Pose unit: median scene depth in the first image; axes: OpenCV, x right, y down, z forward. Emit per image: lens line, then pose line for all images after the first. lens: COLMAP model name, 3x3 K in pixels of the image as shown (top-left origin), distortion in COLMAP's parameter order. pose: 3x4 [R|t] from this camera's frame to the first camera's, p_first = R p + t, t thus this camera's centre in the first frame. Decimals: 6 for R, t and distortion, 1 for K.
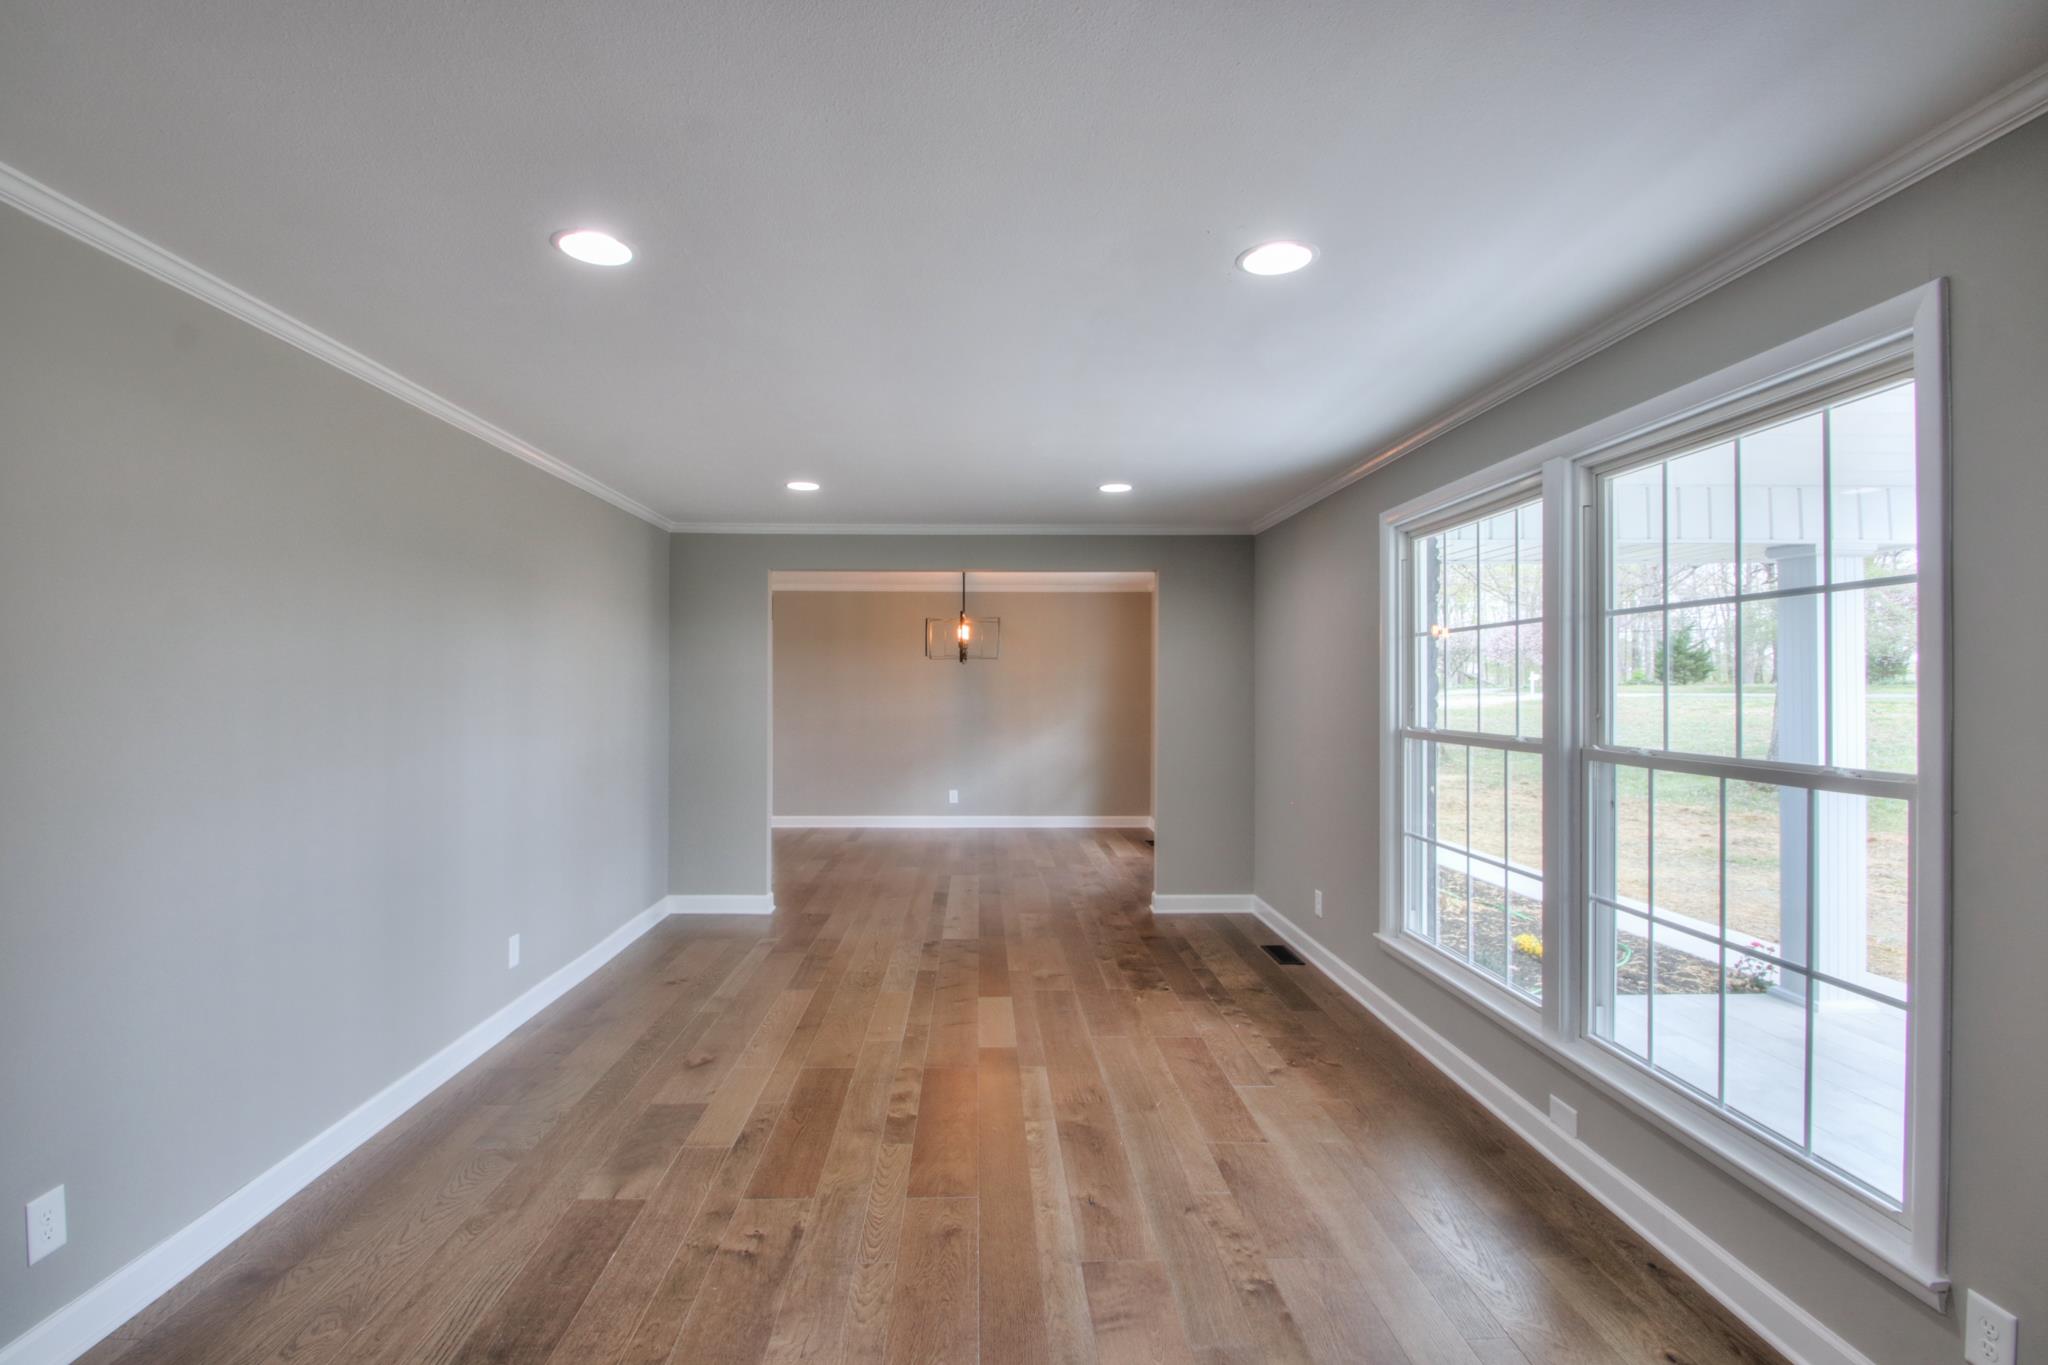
lens RADIAL K [[972.3, 0, 993.3], [0, 972.3, 684.7], [0, 0, 1]] dist [0.004505, -0.010088]
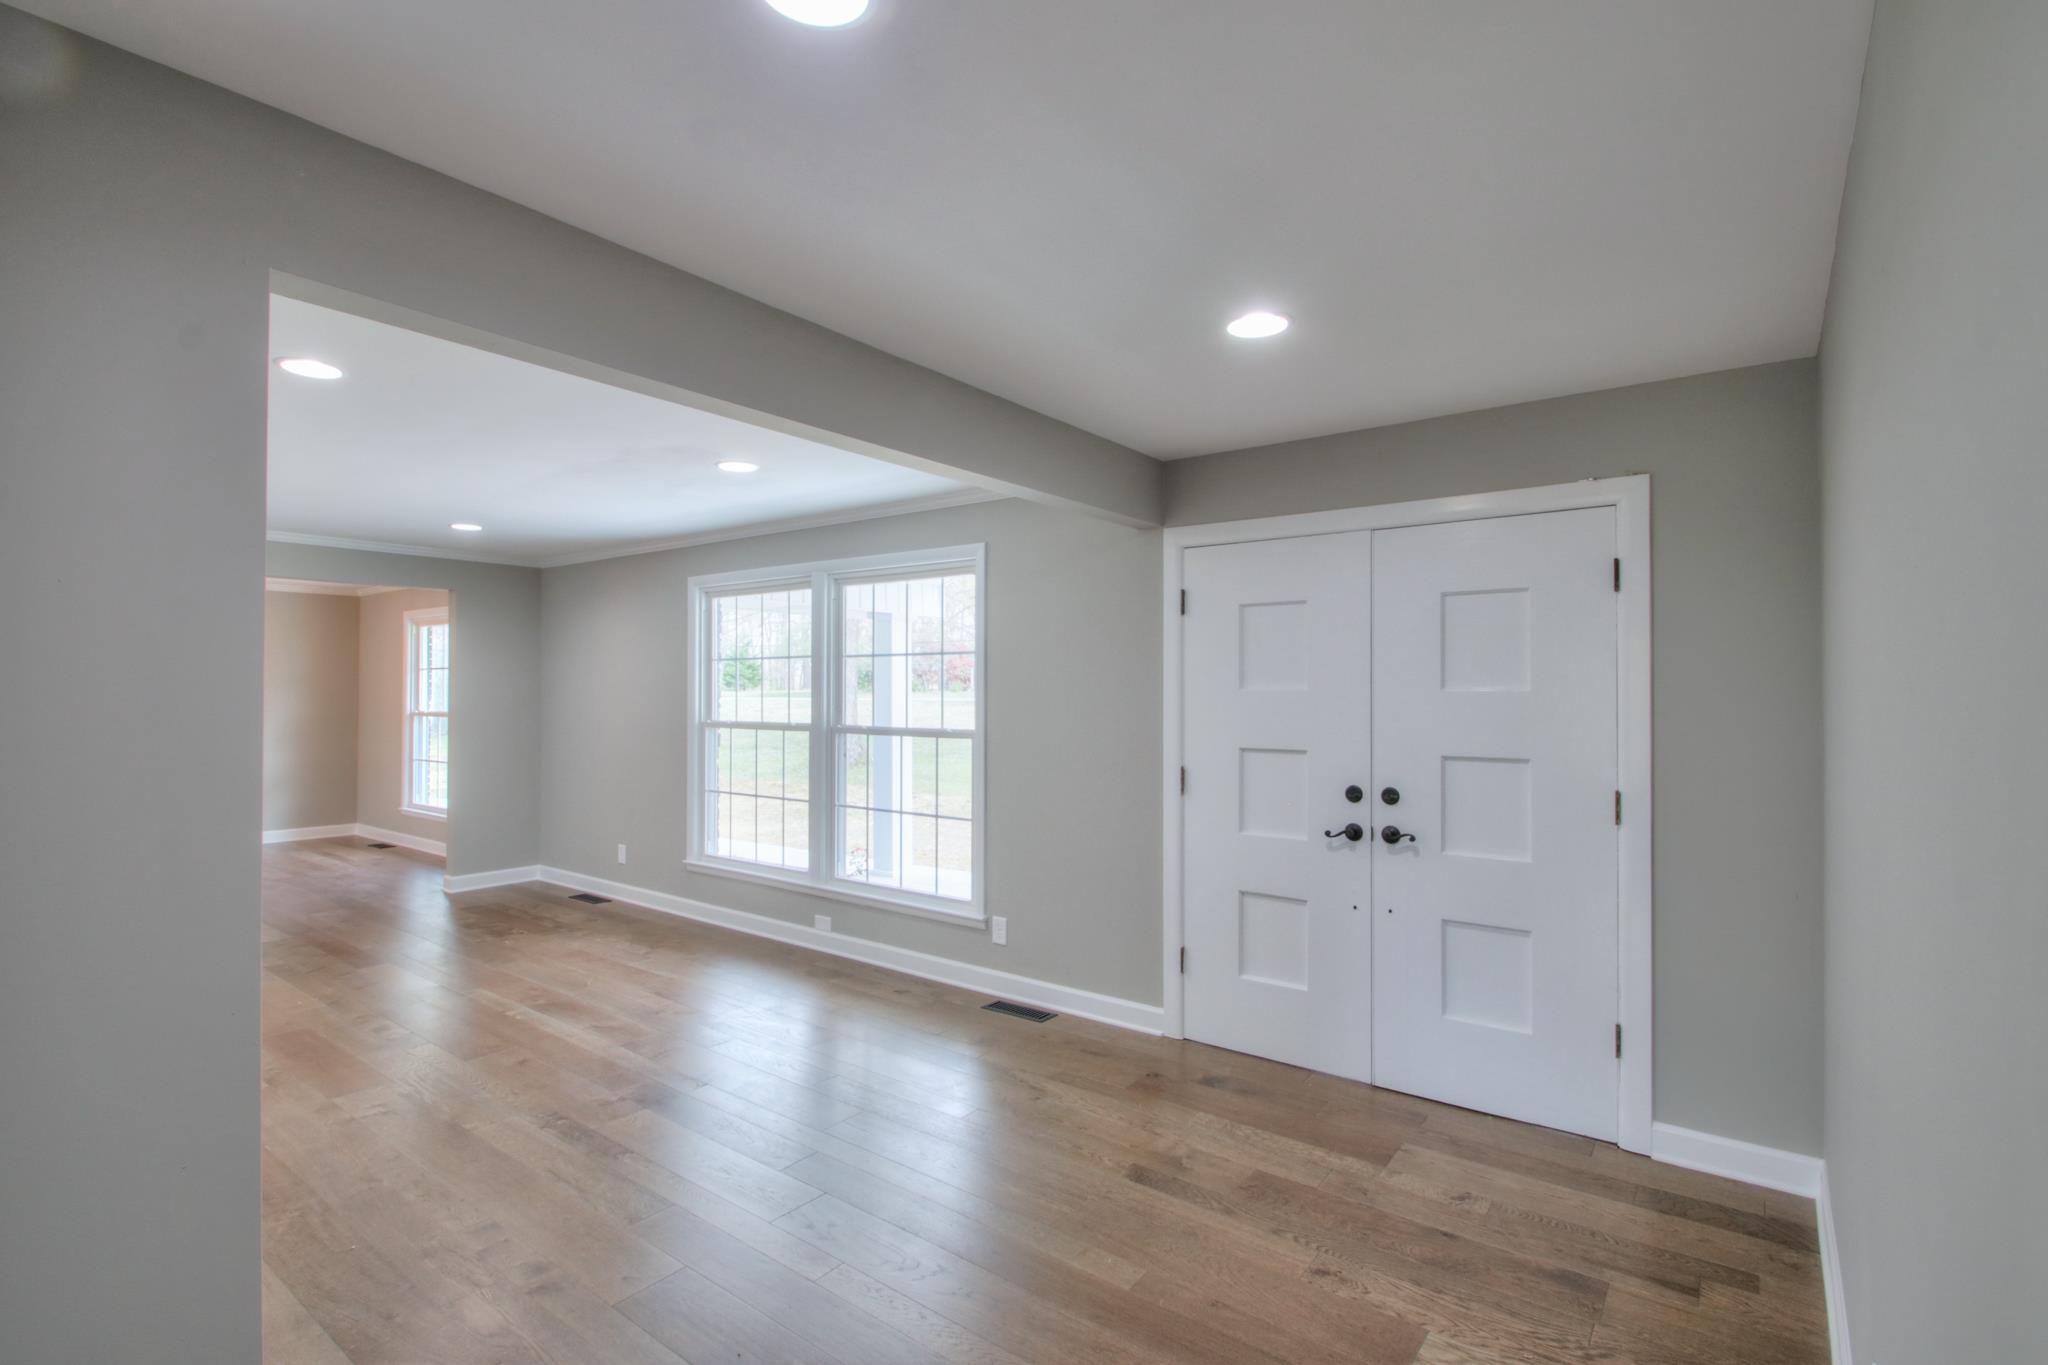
lens RADIAL K [[972.3, 0, 993.3], [0, 972.3, 684.7], [0, 0, 1]] dist [0.004505, -0.010088]
pose [[0.638953, 0.007726, 0.769207, -0.631080], [-0.003651, 0.999969, -0.007011, -0.004614], [-0.769237, 0.001671, 0.638961, -0.435580]]
